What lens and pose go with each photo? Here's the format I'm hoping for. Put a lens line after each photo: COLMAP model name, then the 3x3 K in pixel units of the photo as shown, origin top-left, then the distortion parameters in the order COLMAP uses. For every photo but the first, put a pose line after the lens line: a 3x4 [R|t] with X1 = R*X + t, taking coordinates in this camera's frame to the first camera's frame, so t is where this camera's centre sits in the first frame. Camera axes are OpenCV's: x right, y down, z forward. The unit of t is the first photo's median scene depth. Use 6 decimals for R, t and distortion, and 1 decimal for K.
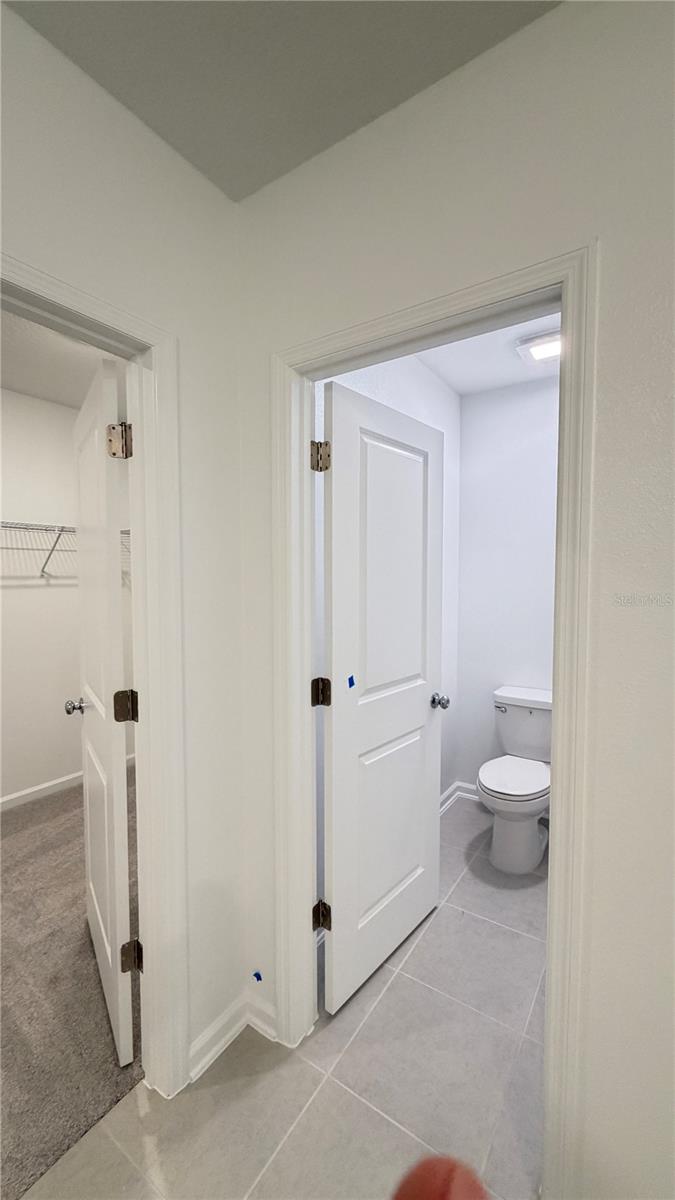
lens RADIAL K [[478.7, 0, 338.1], [0, 478.7, 599.2], [0, 0, 1]] dist [0.001807, 0.000467]
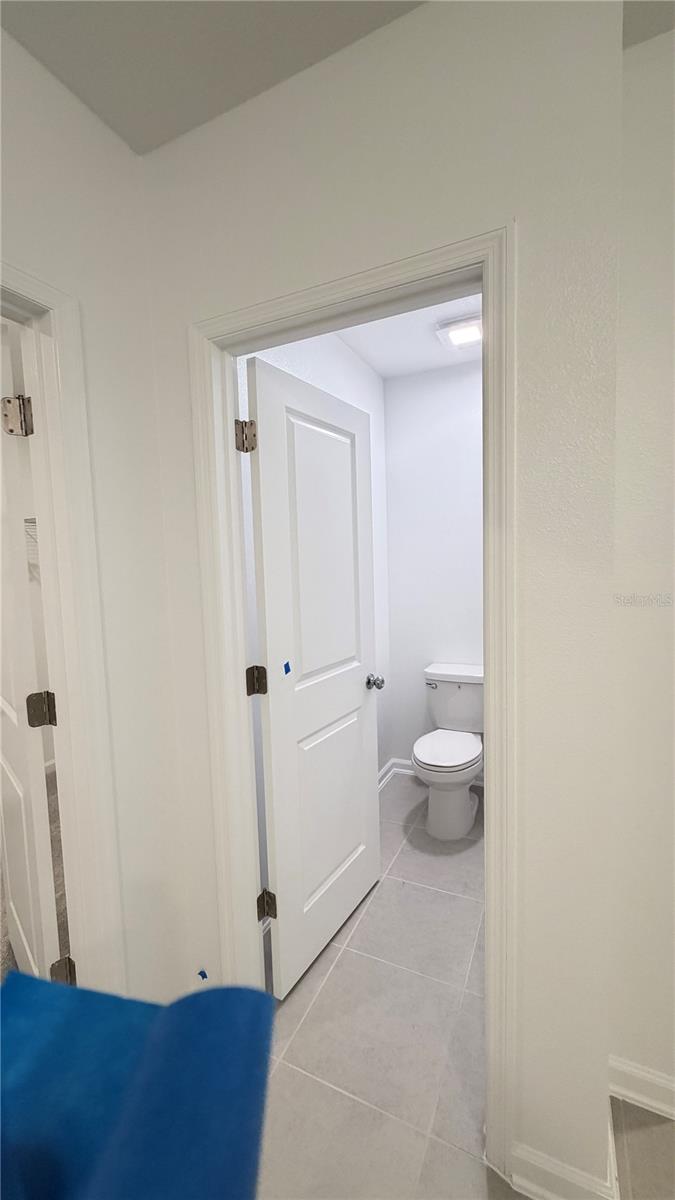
lens RADIAL K [[478.7, 0, 336.9], [0, 478.7, 599.6], [0, 0, 1]] dist [0.001807, 0.000467]
pose [[0.988707, -0.040555, 0.144271, -0.007588], [0.036247, 0.998819, 0.032364, 0.003787], [-0.145413, -0.026769, 0.989009, 0.016082]]
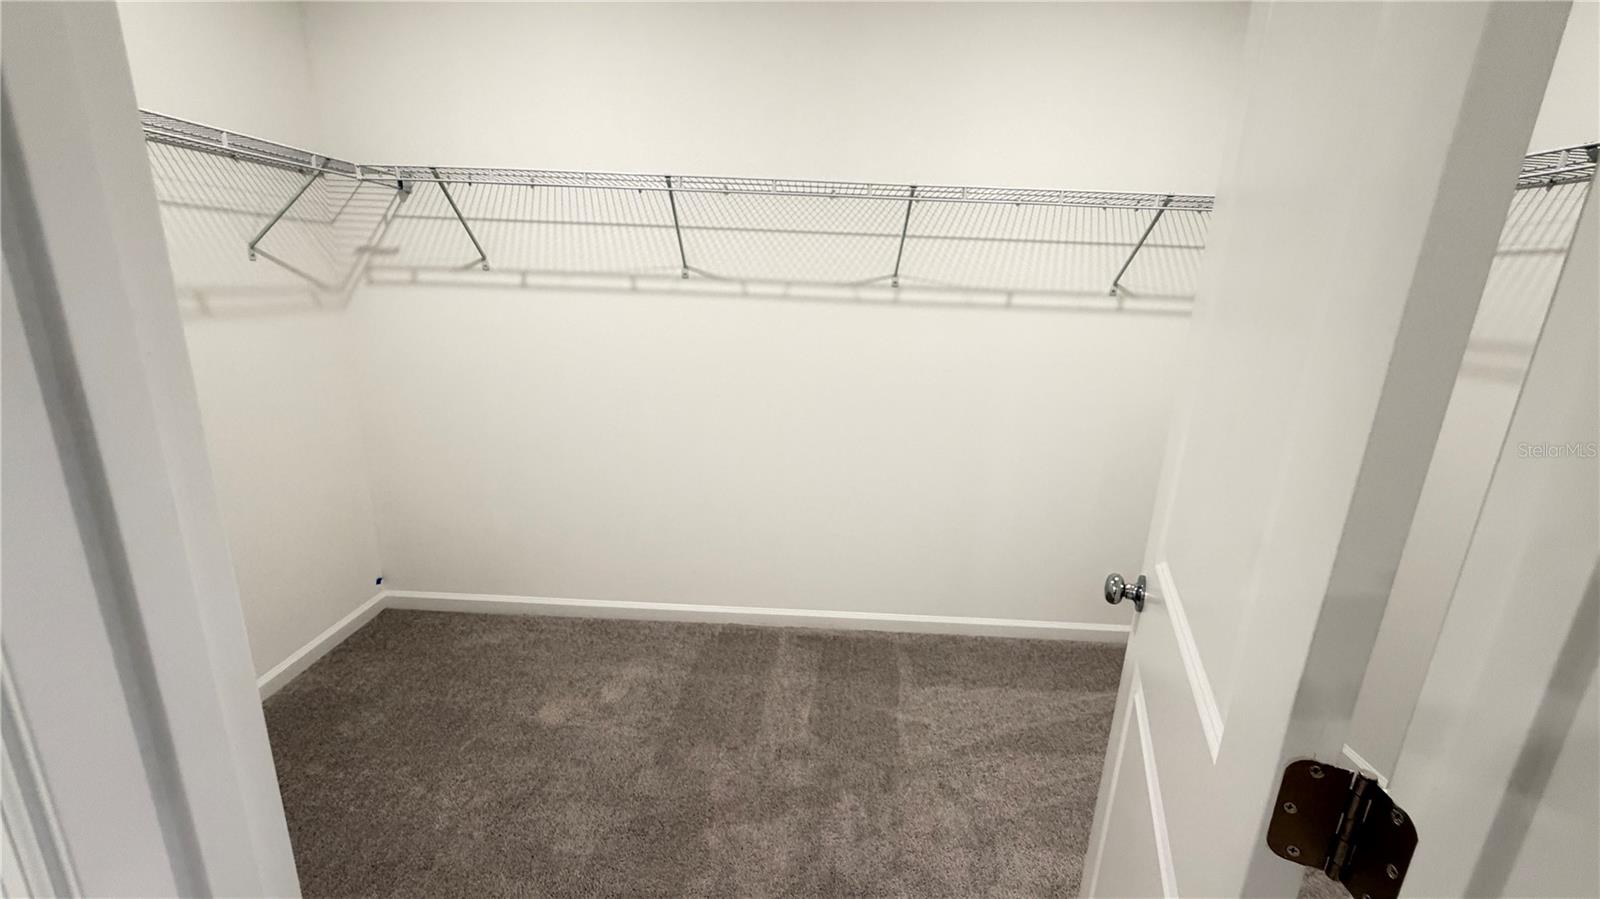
lens RADIAL K [[638.3, 0, 796.4], [0, 638.3, 462.6], [0, 0, 1]] dist [0.001807, 0.000467]
pose [[0.541842, 0.246217, -0.803607, -0.325770], [-0.077849, 0.966720, 0.243703, -0.017987], [0.836867, -0.069488, 0.542978, 0.521295]]
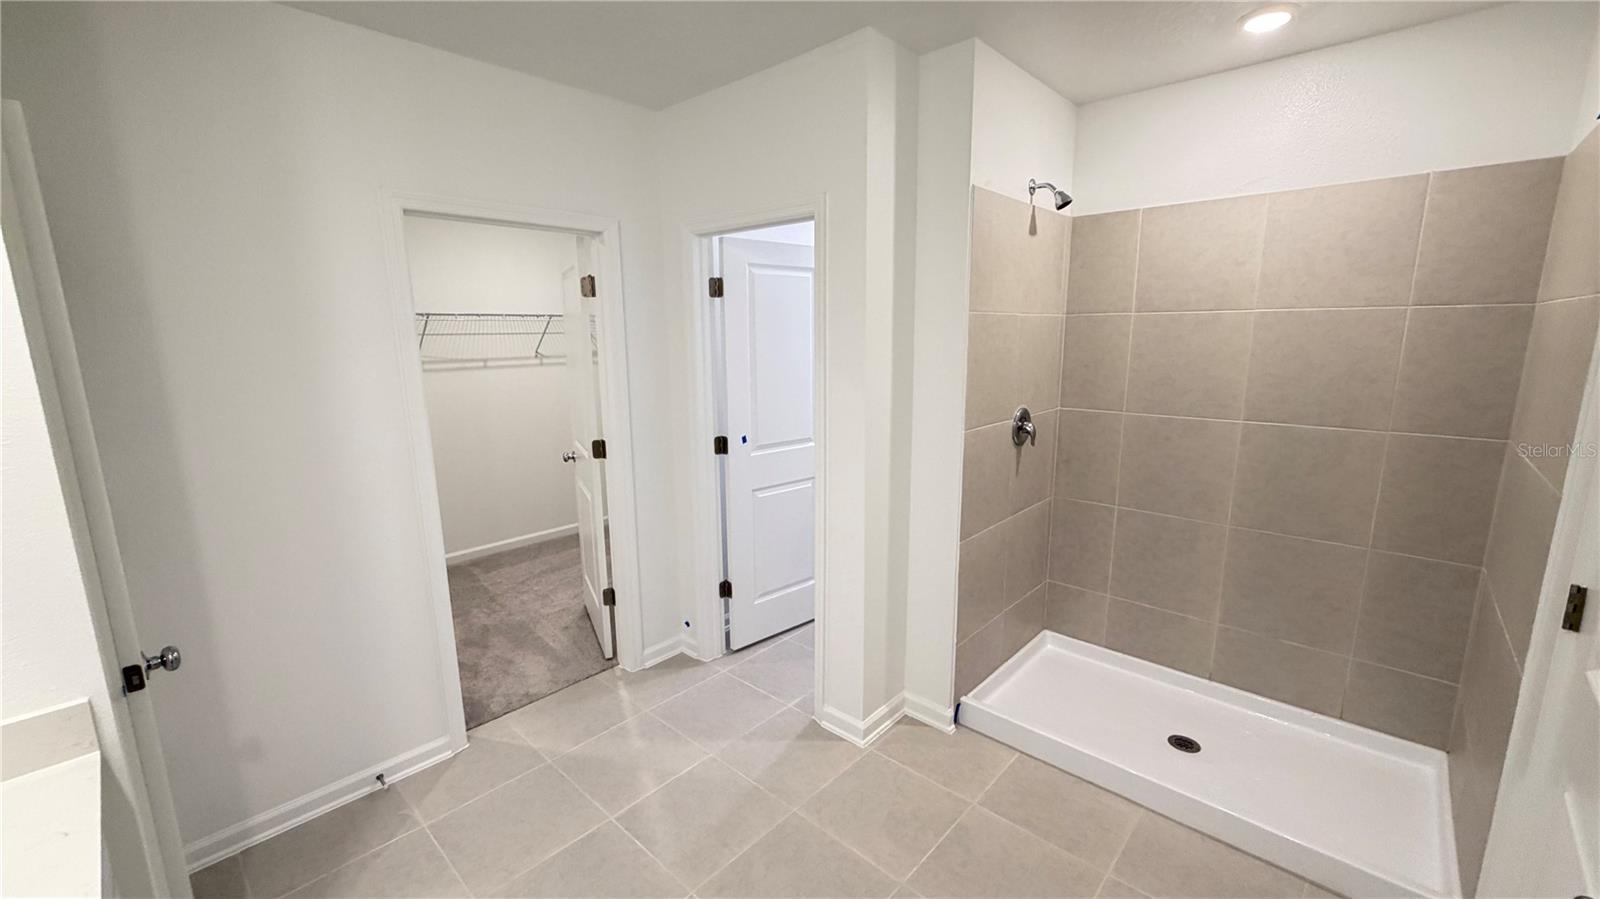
lens RADIAL K [[638.3, 0, 799.6], [0, 638.3, 450.3], [0, 0, 1]] dist [0.001807, 0.000467]
pose [[0.989398, 0.018523, -0.144041, 0.493927], [0.000715, 0.991200, 0.132371, -0.057590], [0.145226, -0.131070, 0.980678, -0.938013]]
